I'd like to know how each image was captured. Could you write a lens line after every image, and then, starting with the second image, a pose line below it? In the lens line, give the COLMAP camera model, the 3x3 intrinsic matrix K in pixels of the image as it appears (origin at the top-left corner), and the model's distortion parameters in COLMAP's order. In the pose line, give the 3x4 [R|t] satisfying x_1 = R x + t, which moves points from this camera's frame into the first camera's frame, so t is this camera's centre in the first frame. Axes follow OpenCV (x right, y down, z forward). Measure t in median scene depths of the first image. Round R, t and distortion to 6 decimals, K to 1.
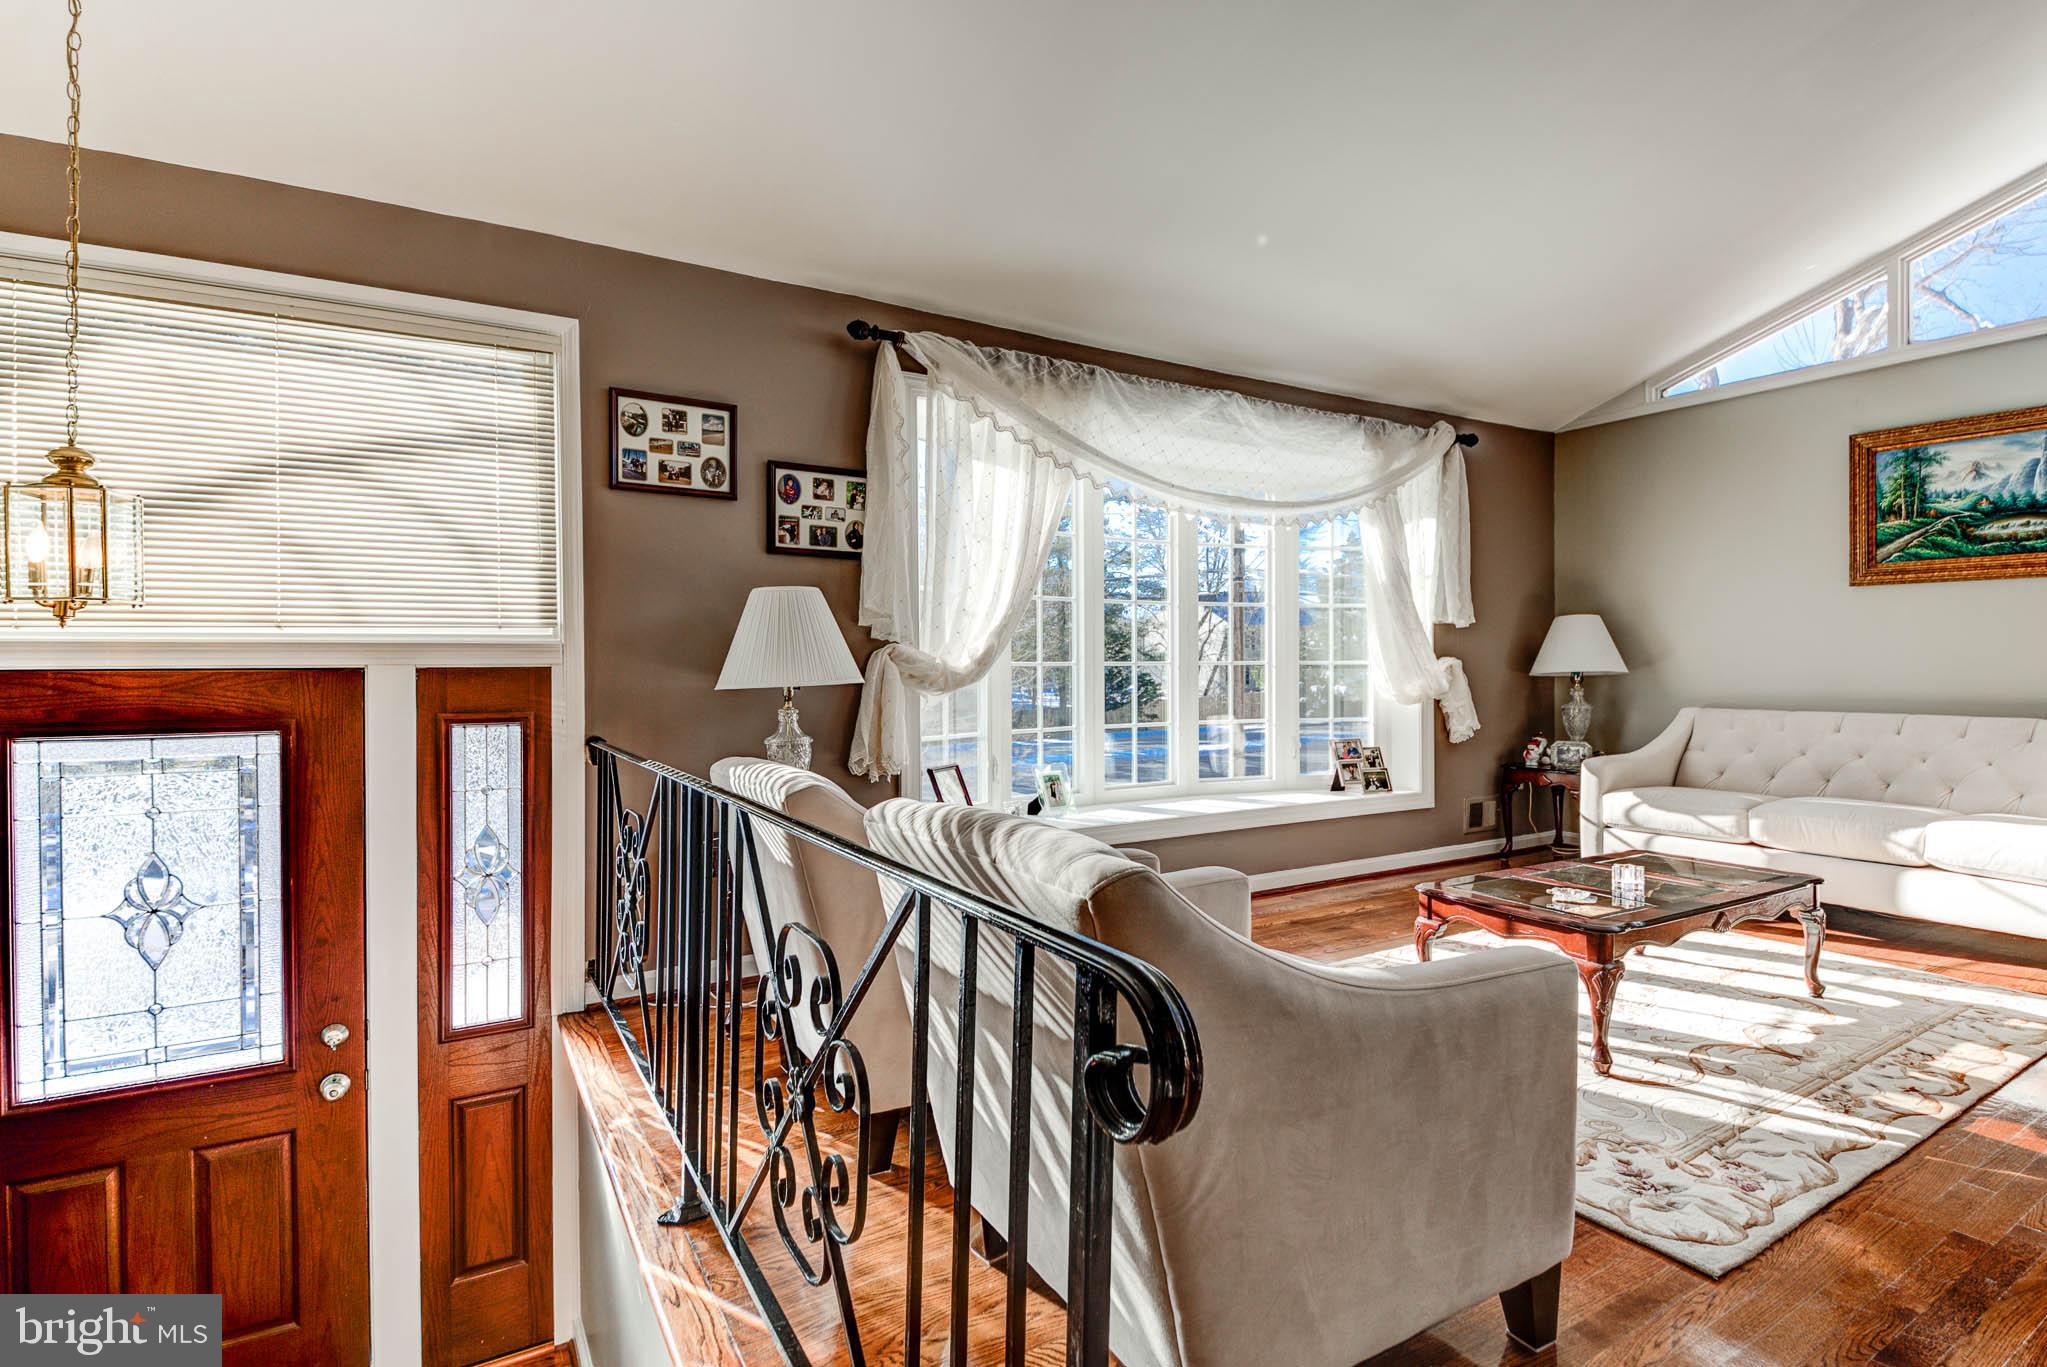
lens RADIAL K [[989.4, 0, 1021.4], [0, 989.4, 662.8], [0, 0, 1]] dist [0.031636, -0.000853]
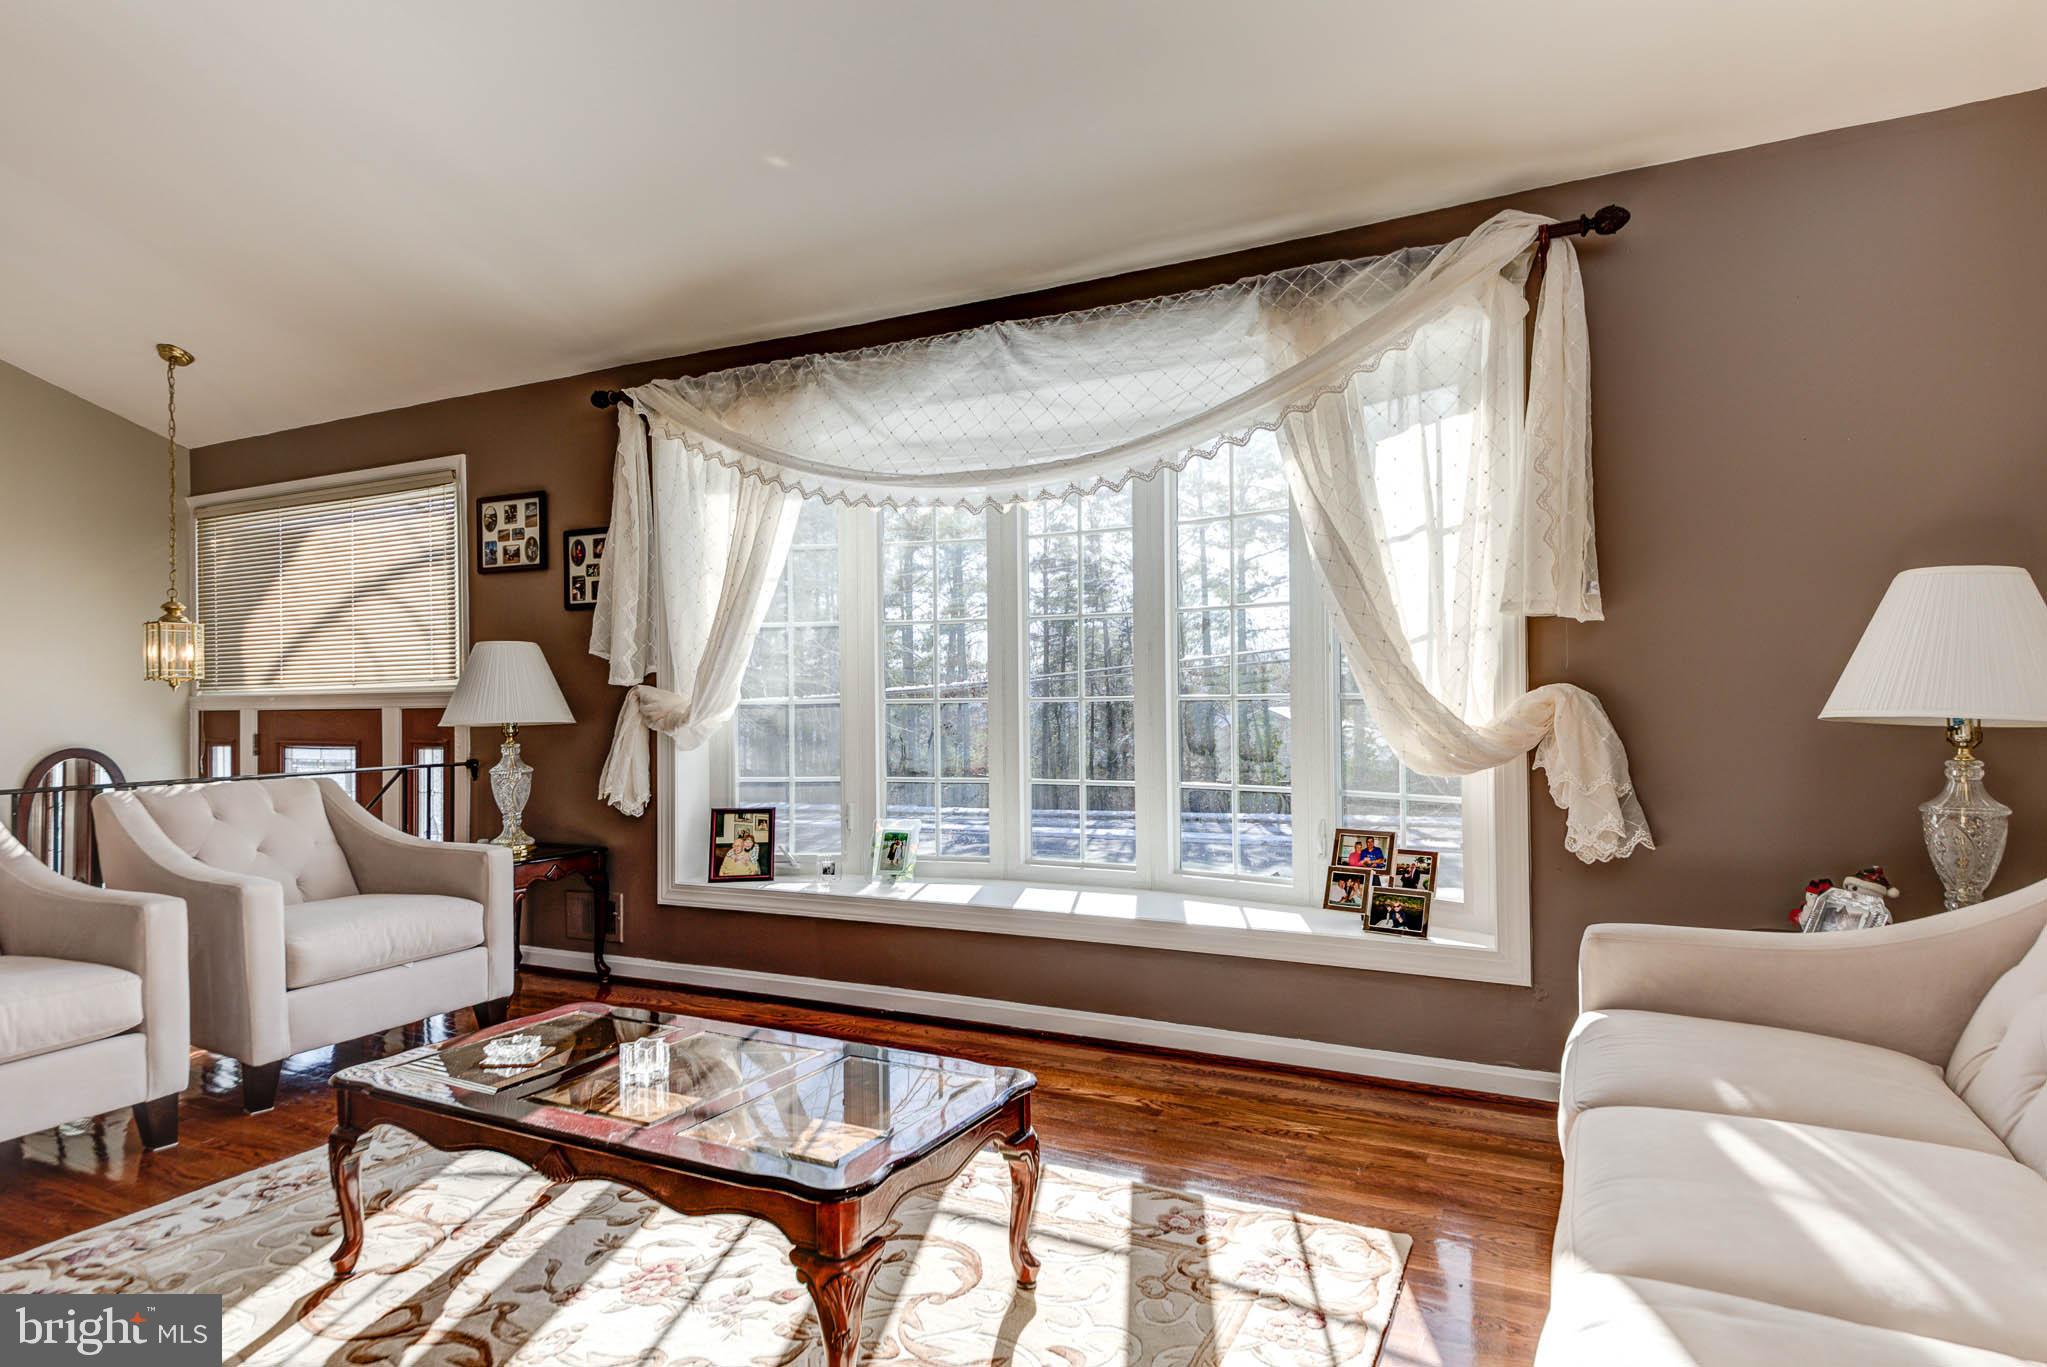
lens RADIAL K [[1124.1, 0, 1018.8], [0, 1124.1, 691.0], [0, 0, 1]] dist [0.031527, -0.000418]
pose [[0.532133, -0.009927, -0.846602, 0.918949], [0.008241, 0.999945, -0.006545, -0.000898], [0.846621, -0.003494, 0.532186, 0.583704]]
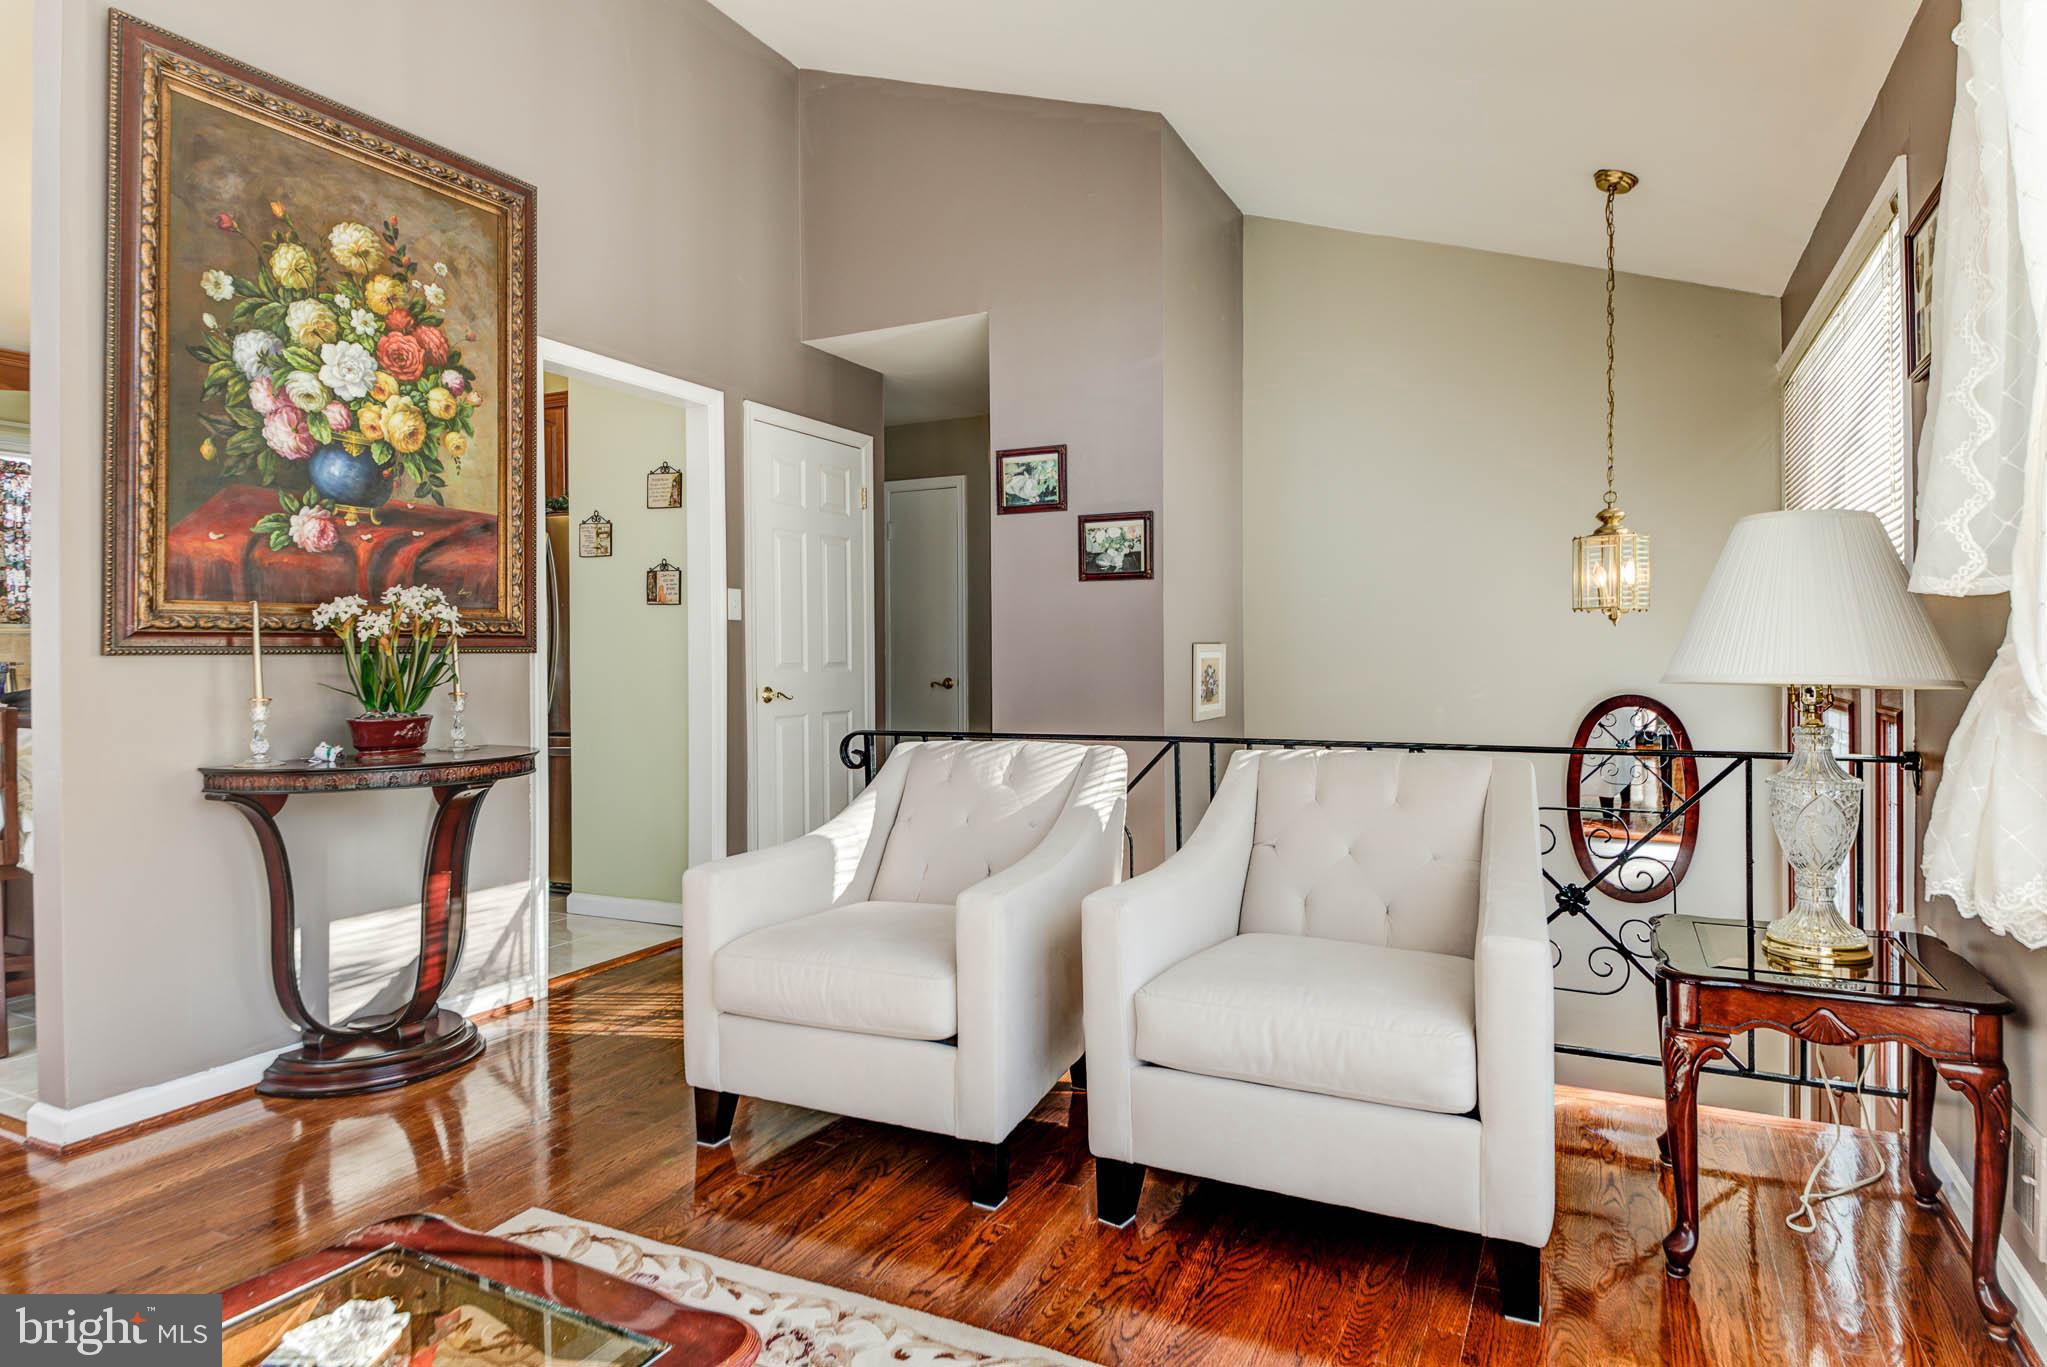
lens RADIAL K [[1206.1, 0, 1056.9], [0, 1206.1, 667.0], [0, 0, 1]] dist [-0.022006, -0.001548]
pose [[-0.825575, 0.008233, -0.564232, 0.374212], [0.004355, 0.999957, 0.008219, 0.005039], [0.564275, 0.004328, -0.825576, 0.976868]]
